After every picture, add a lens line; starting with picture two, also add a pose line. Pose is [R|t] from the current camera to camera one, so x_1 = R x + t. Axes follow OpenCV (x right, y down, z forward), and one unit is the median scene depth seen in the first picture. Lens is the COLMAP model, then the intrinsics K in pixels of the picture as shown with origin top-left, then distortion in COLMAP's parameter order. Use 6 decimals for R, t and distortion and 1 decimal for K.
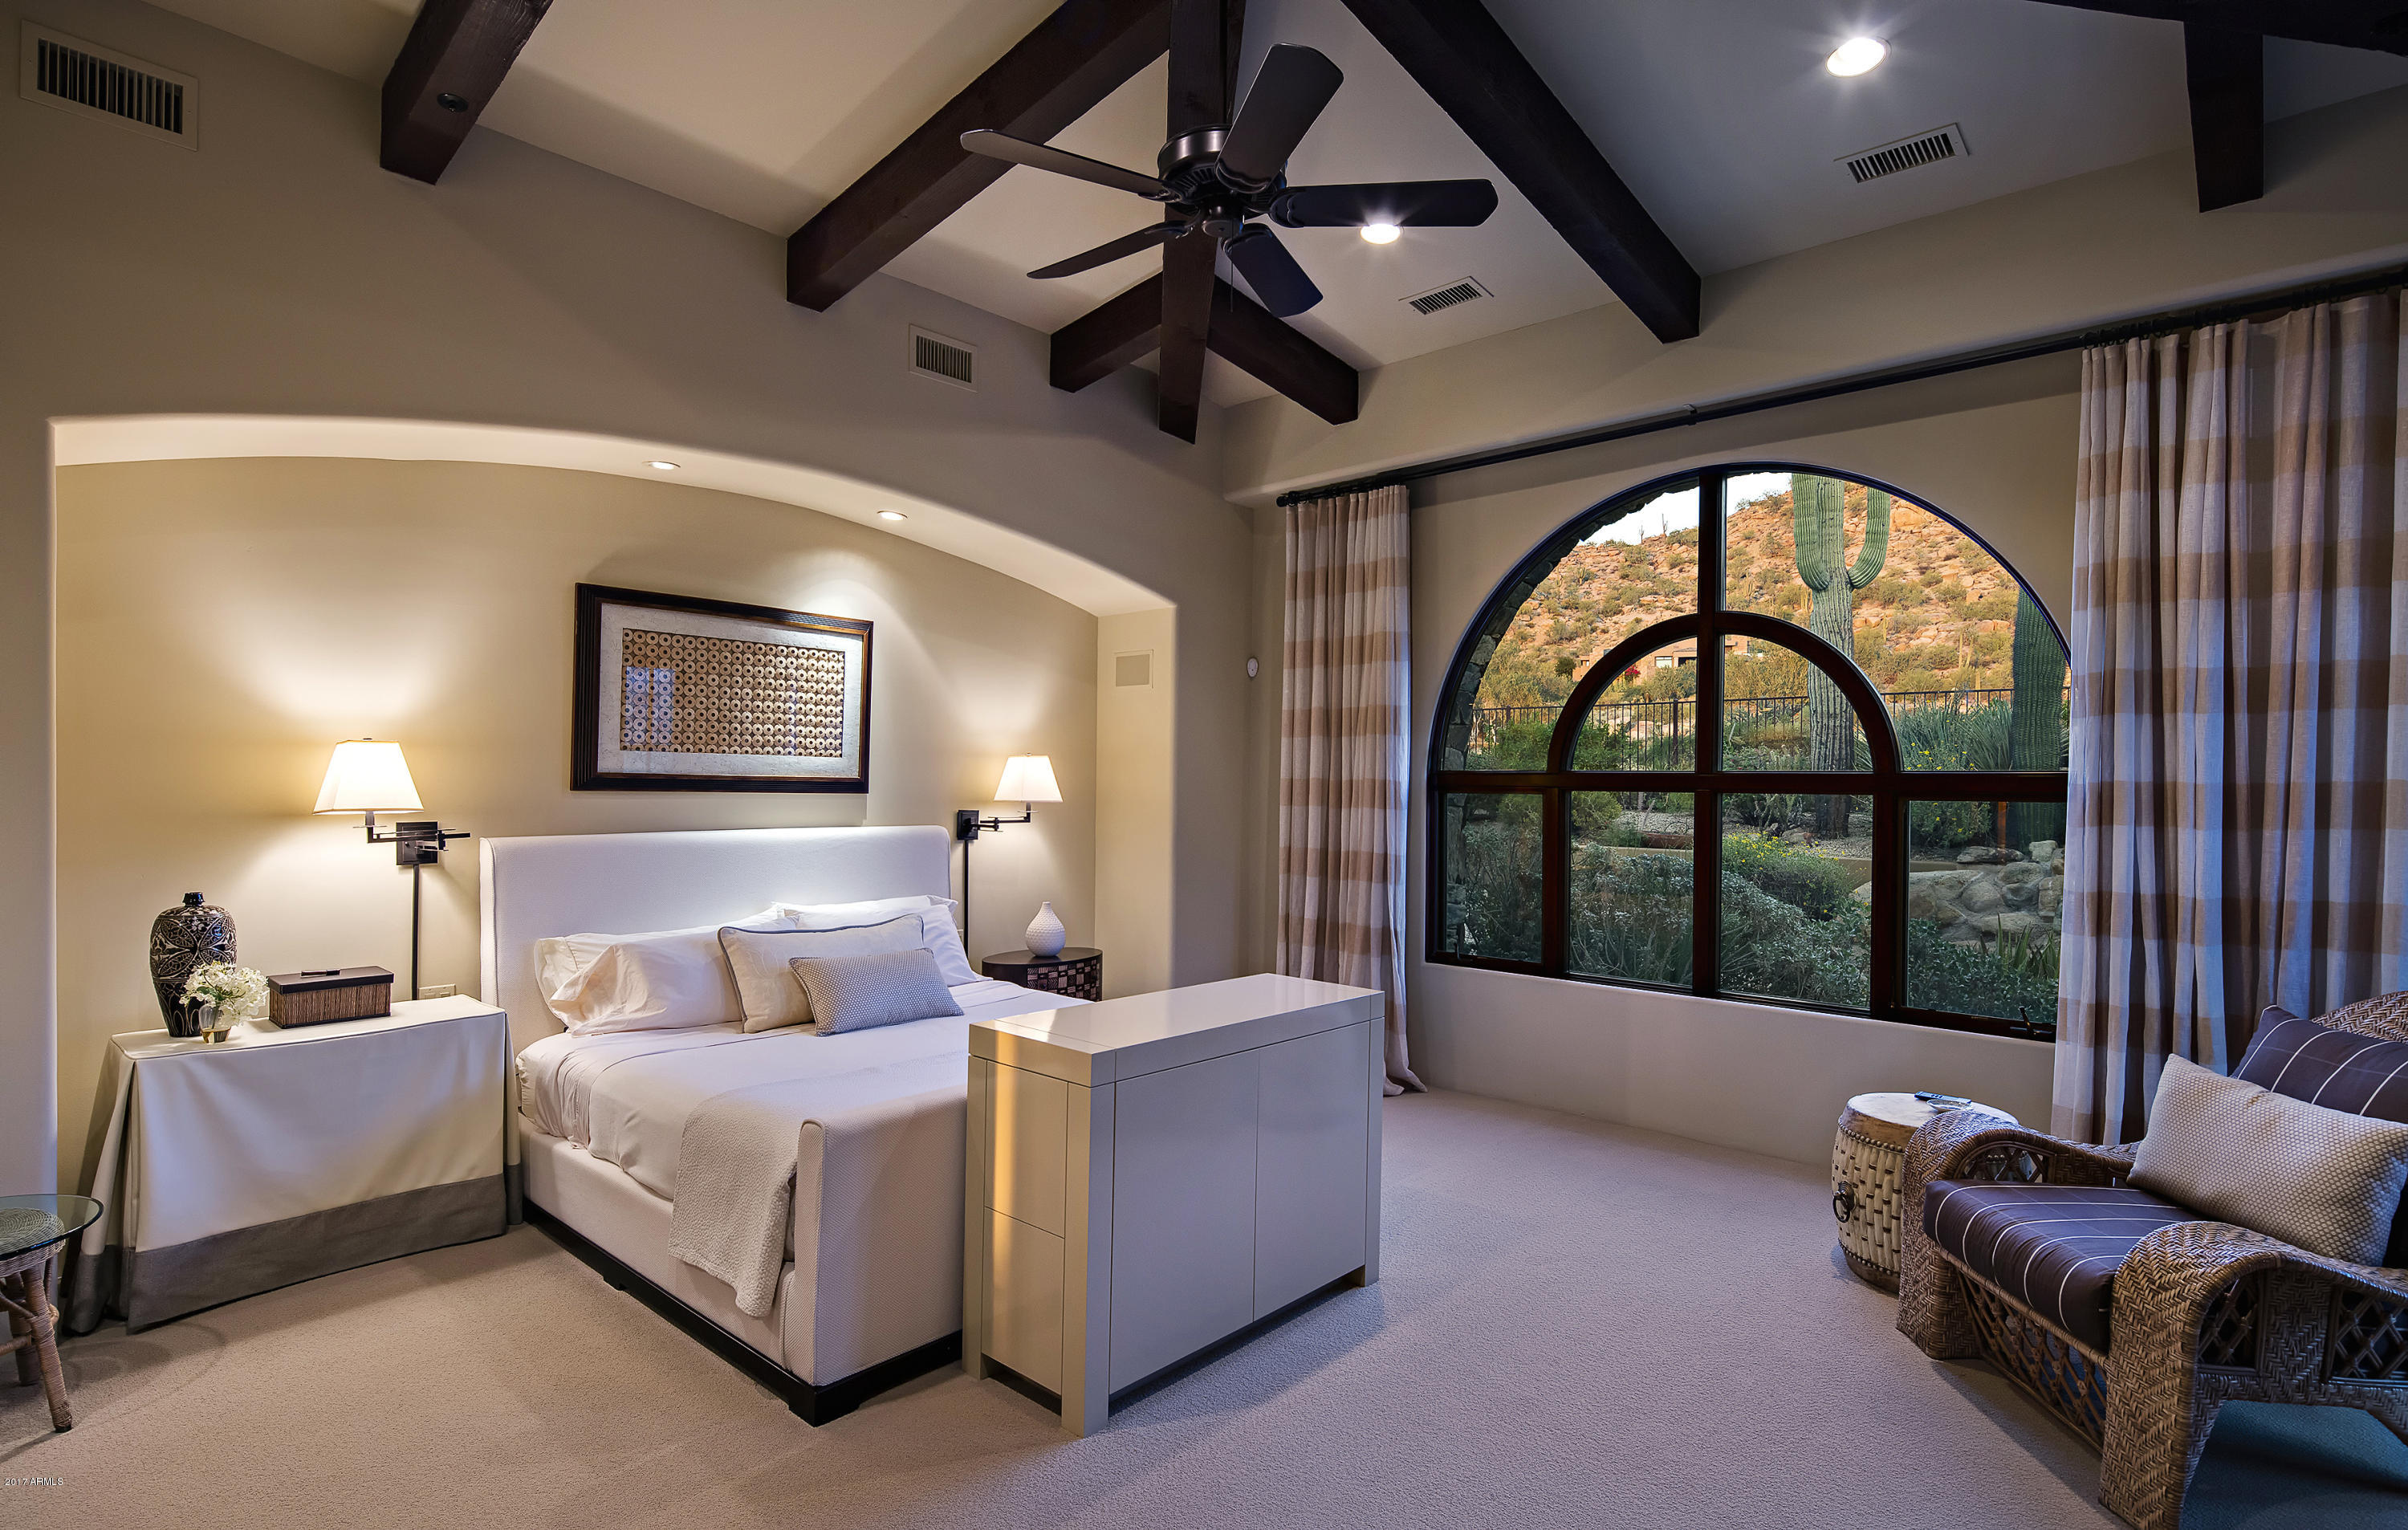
lens RADIAL K [[1118.3, 0, 1205.2], [0, 1118.3, 776.9], [0, 0, 1]] dist [-0.000868, -0.000172]
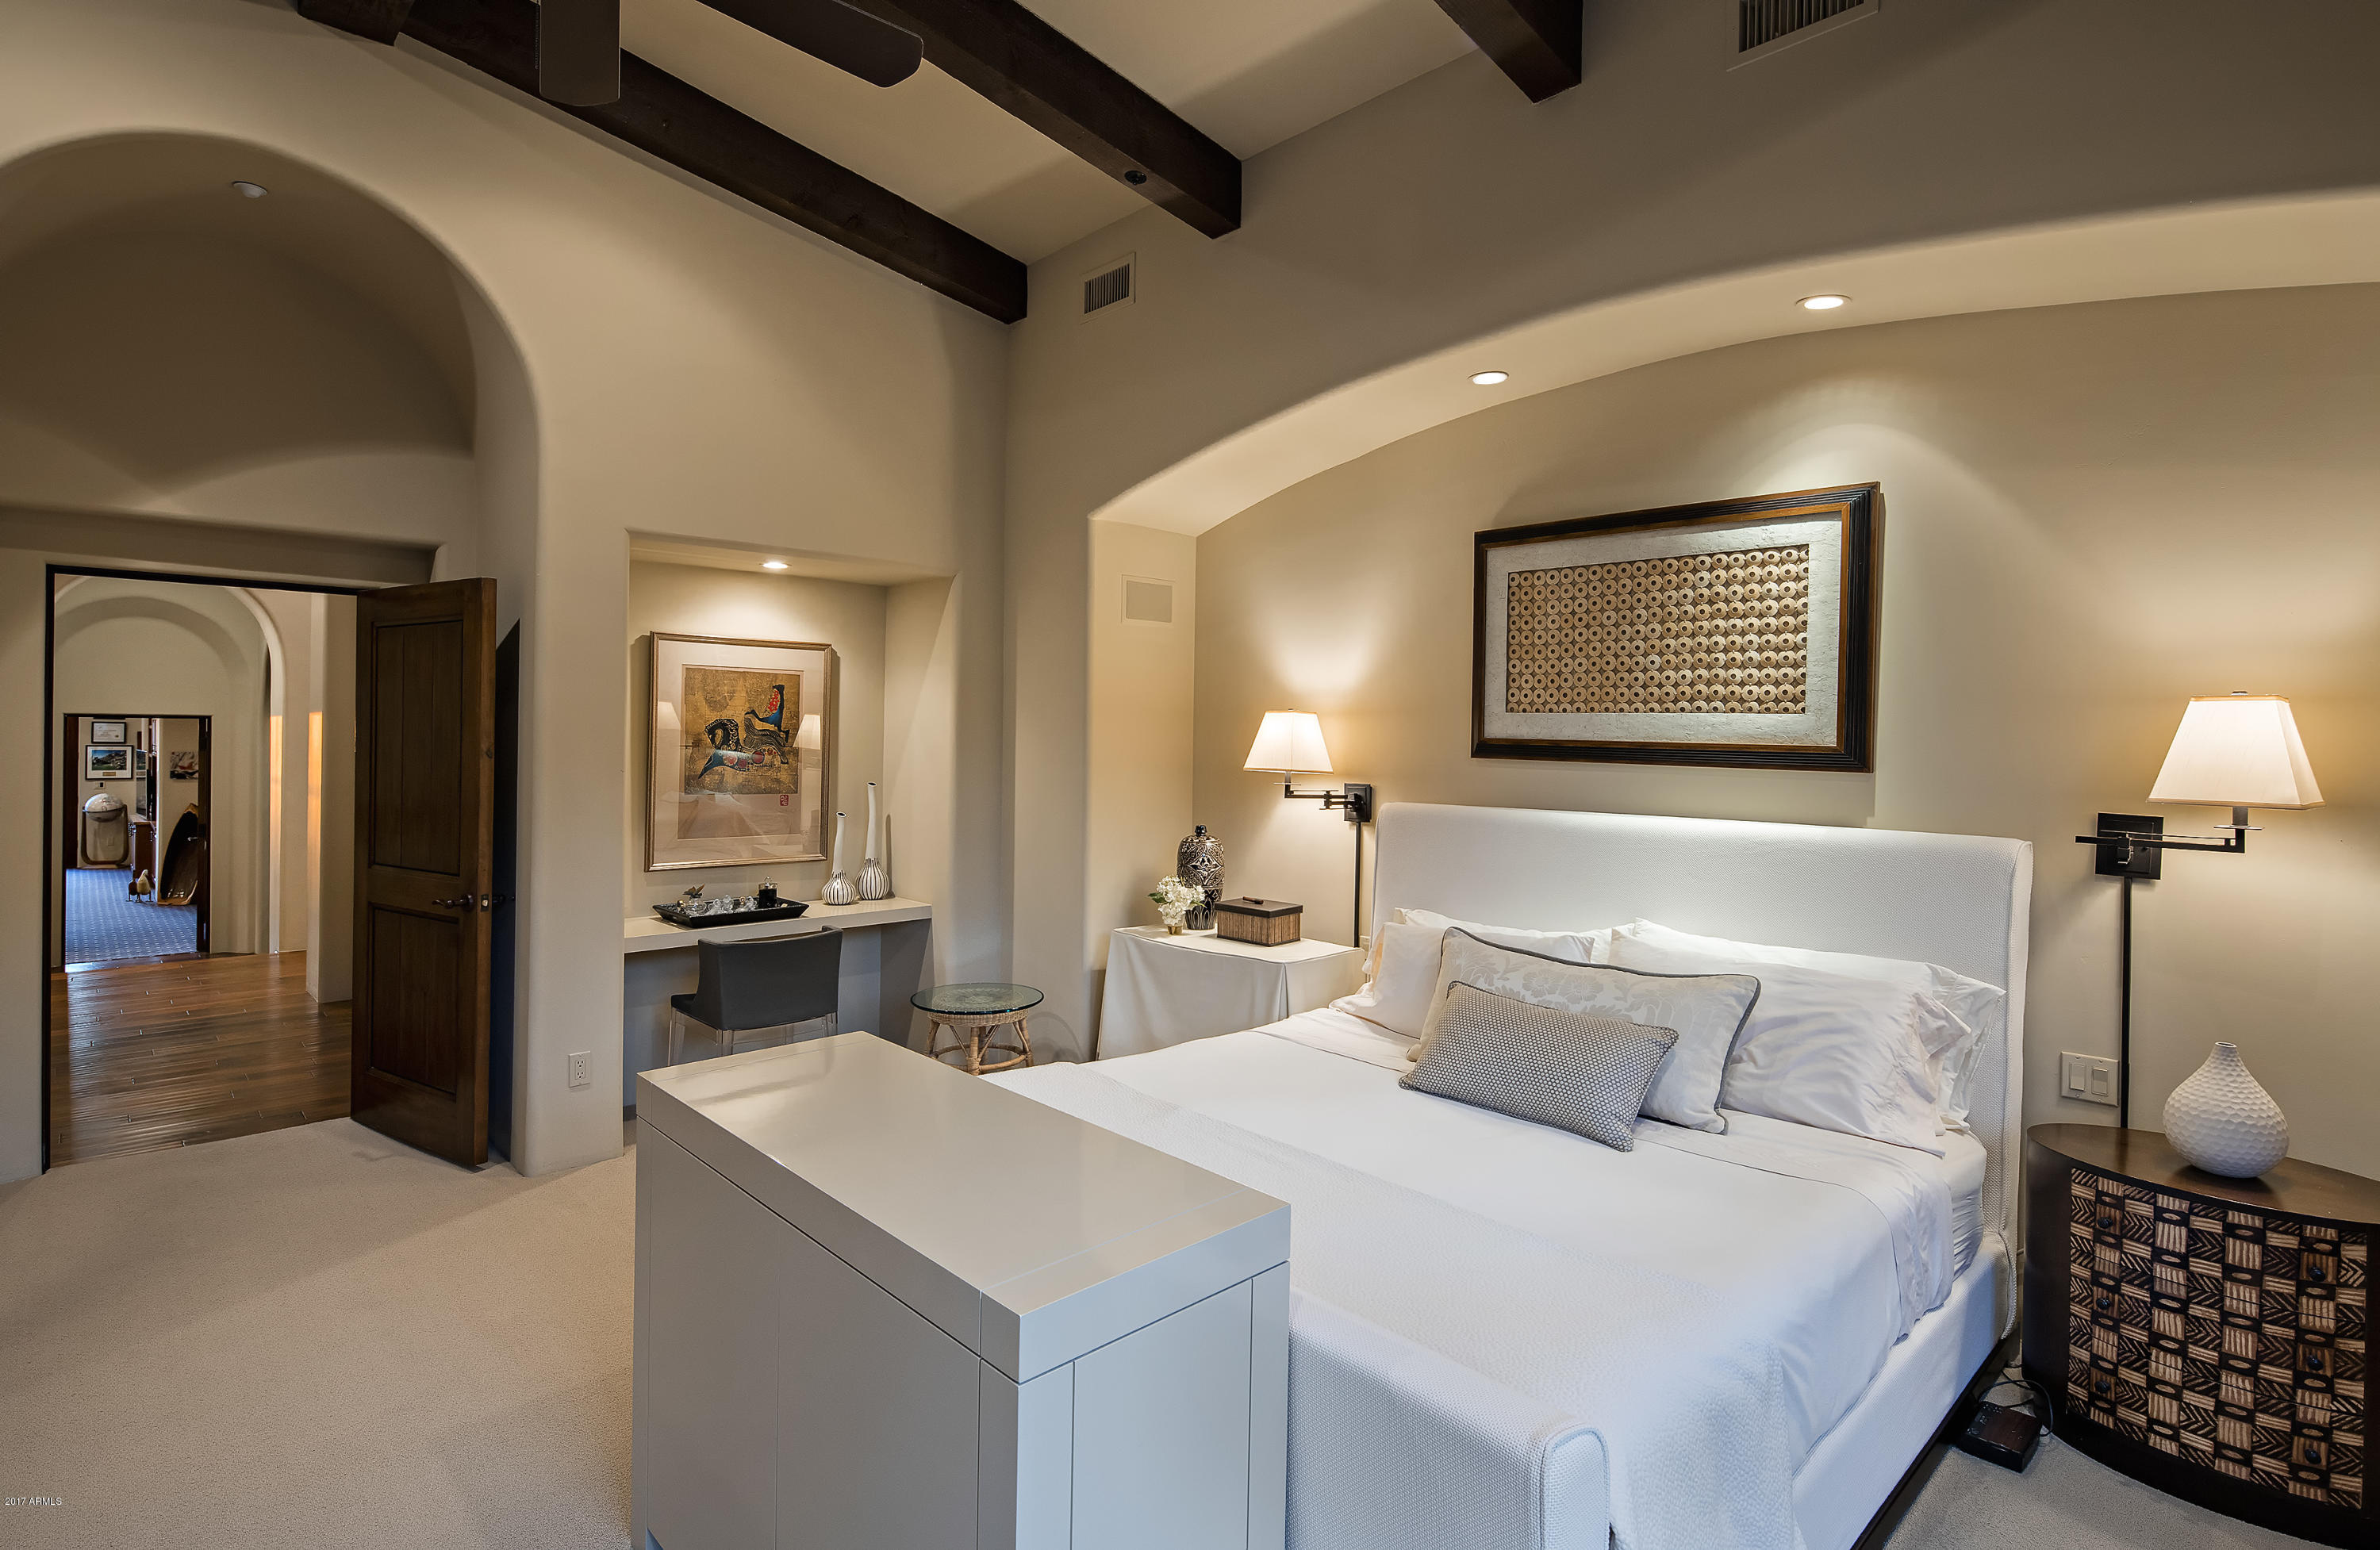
lens RADIAL K [[1165.9, 0, 1199.2], [0, 1165.9, 738.0], [0, 0, 1]] dist [-0.000662, 0.001626]
pose [[-0.049740, -0.008735, -0.998724, 0.366479], [-0.010348, 0.999913, -0.008230, 0.005640], [0.998709, 0.009926, -0.049826, 0.738713]]
